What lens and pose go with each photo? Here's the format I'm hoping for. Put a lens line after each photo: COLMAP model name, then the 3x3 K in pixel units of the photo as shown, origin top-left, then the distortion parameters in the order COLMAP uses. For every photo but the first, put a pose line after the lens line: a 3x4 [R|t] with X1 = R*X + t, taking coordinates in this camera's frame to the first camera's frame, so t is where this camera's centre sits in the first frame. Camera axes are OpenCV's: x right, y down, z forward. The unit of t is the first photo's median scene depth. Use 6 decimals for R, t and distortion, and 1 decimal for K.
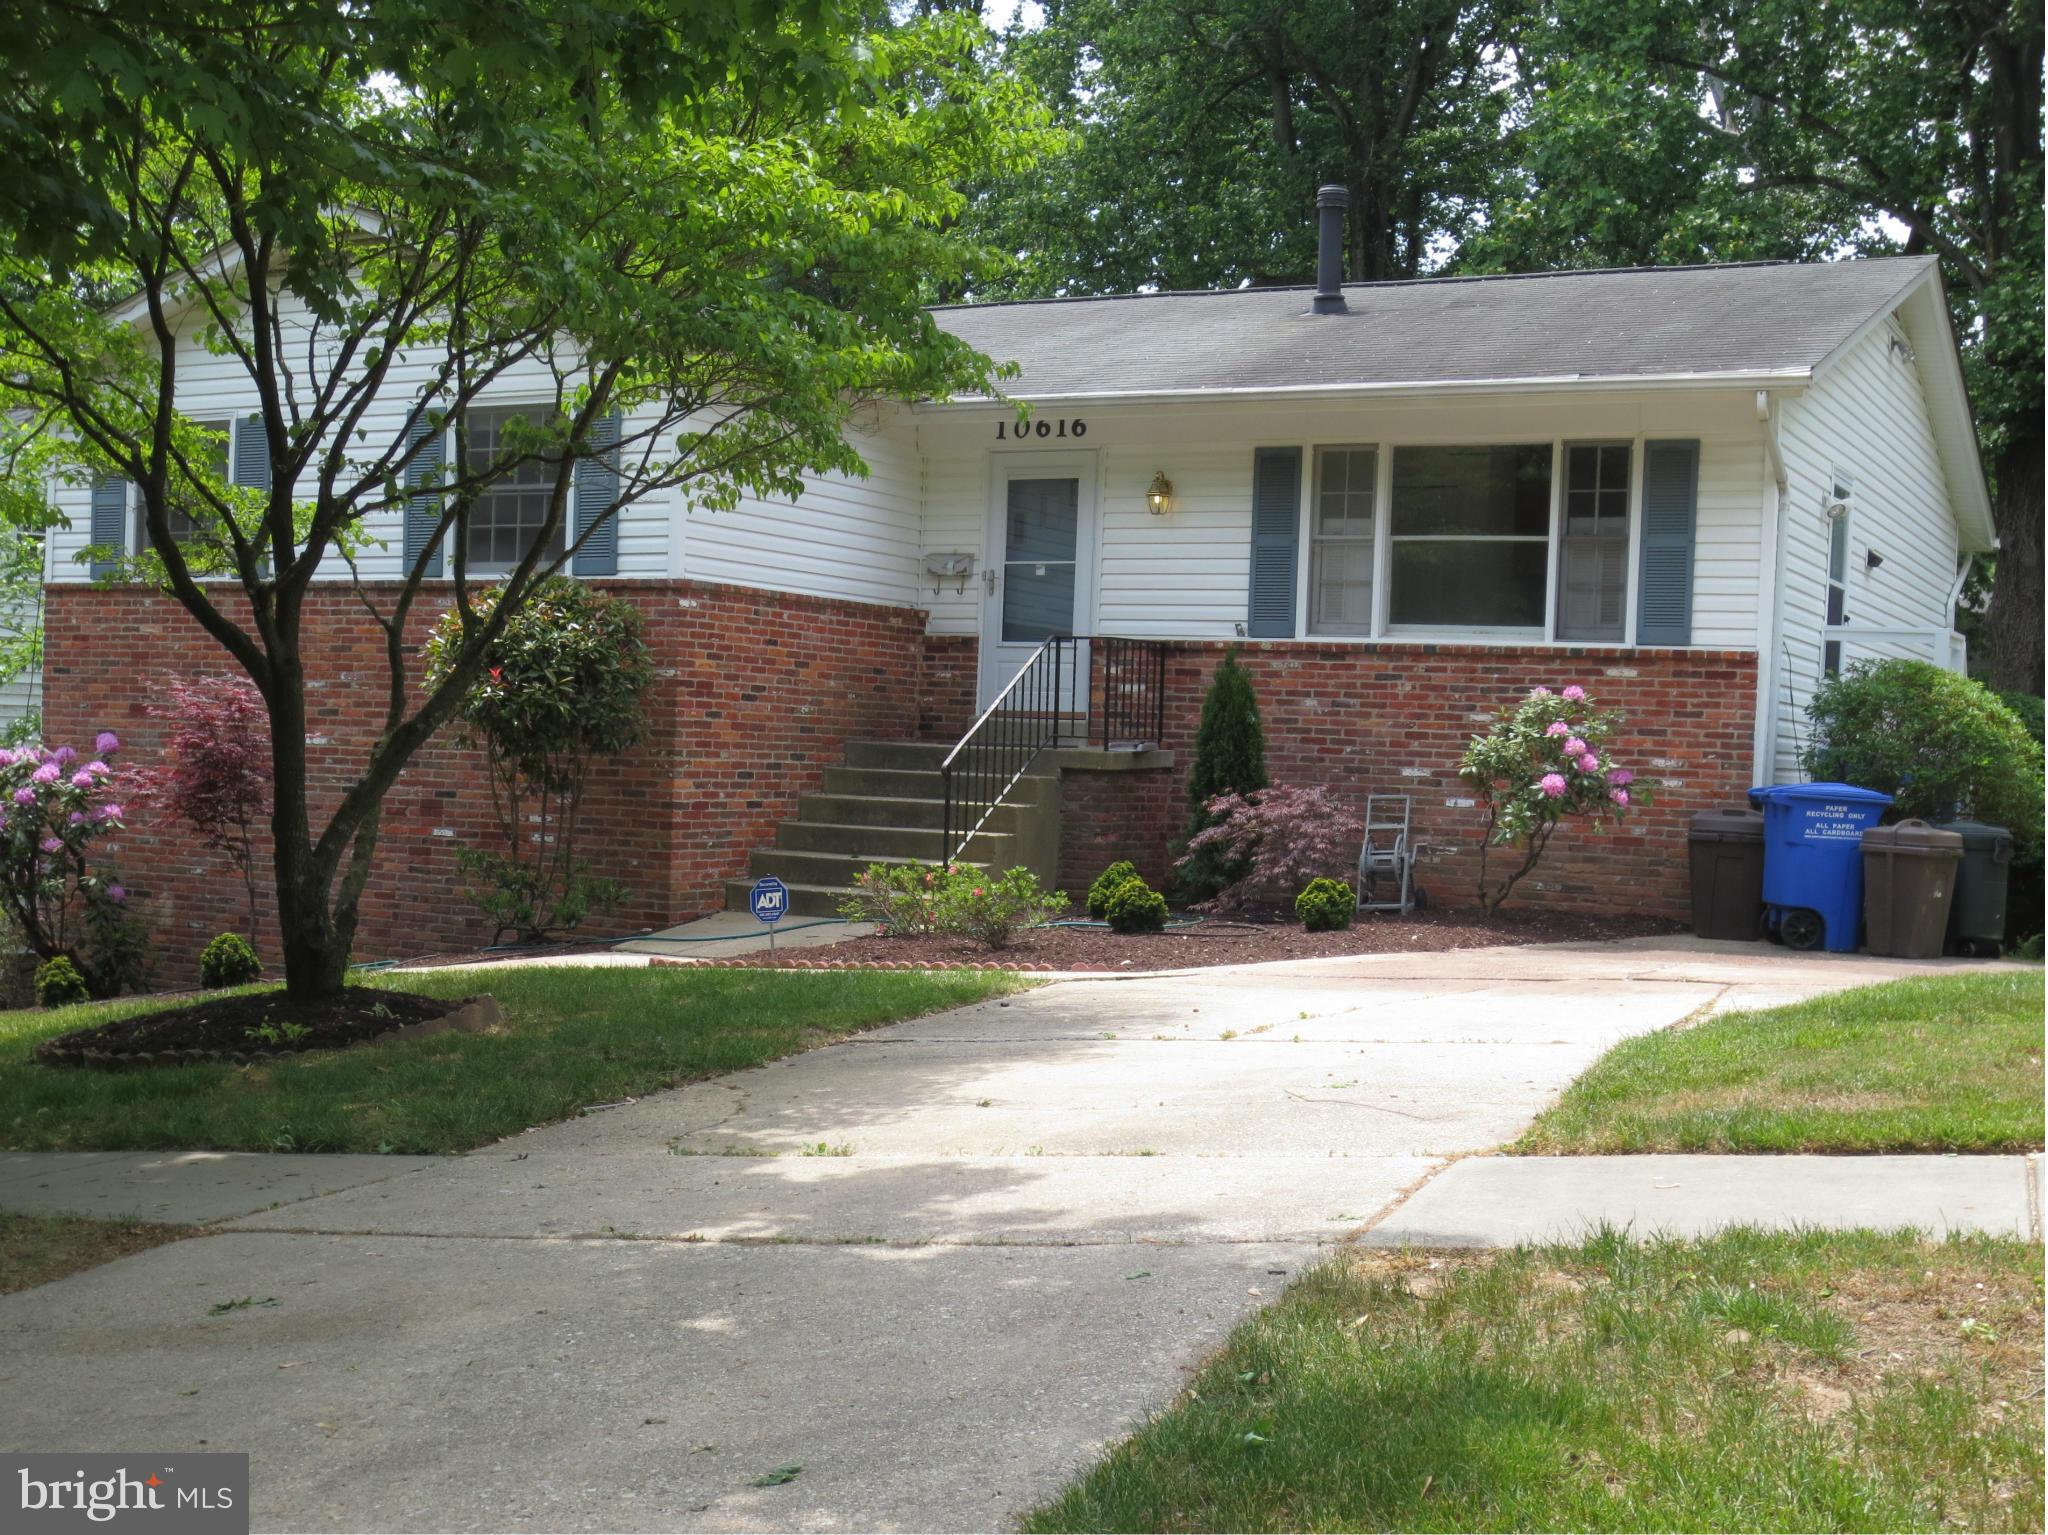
lens RADIAL K [[2521.5, 0, 1027.1], [0, 2521.5, 861.4], [0, 0, 1]] dist [0.001347, -0.595118]
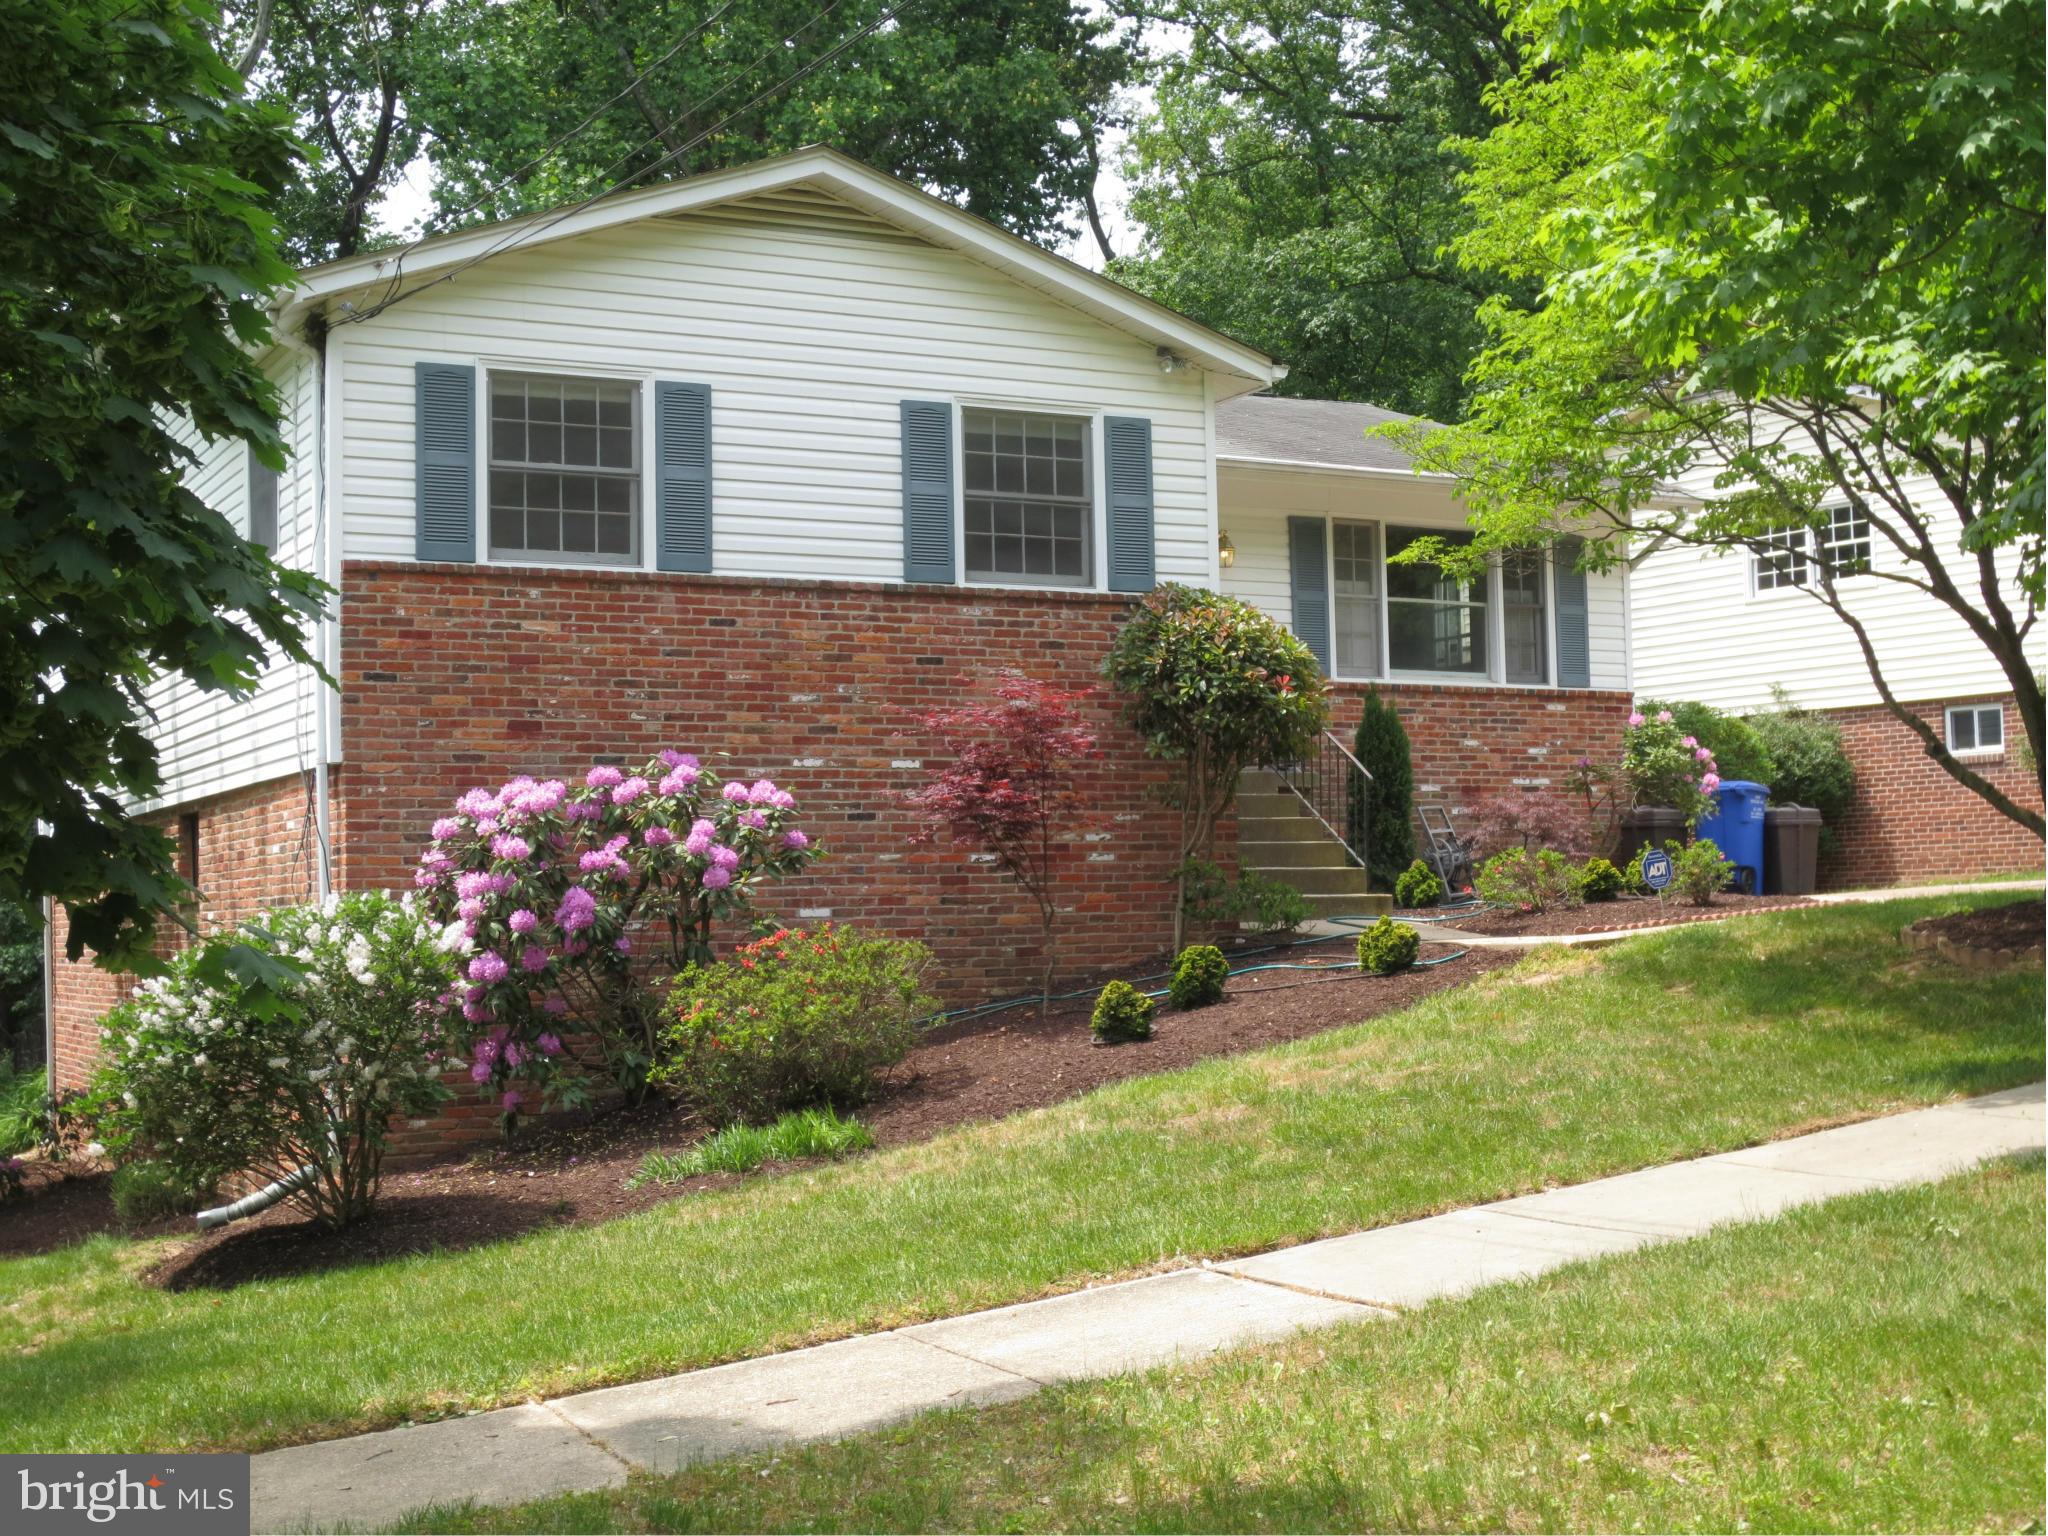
lens RADIAL K [[2521.5, 0, 1027.1], [0, 2521.5, 861.9], [0, 0, 1]] dist [0.001347, -0.595118]
pose [[0.582605, -0.030738, 0.812174, -0.972230], [0.078372, 0.996753, -0.018496, 0.008382], [-0.808968, 0.074427, 0.583122, 0.443552]]
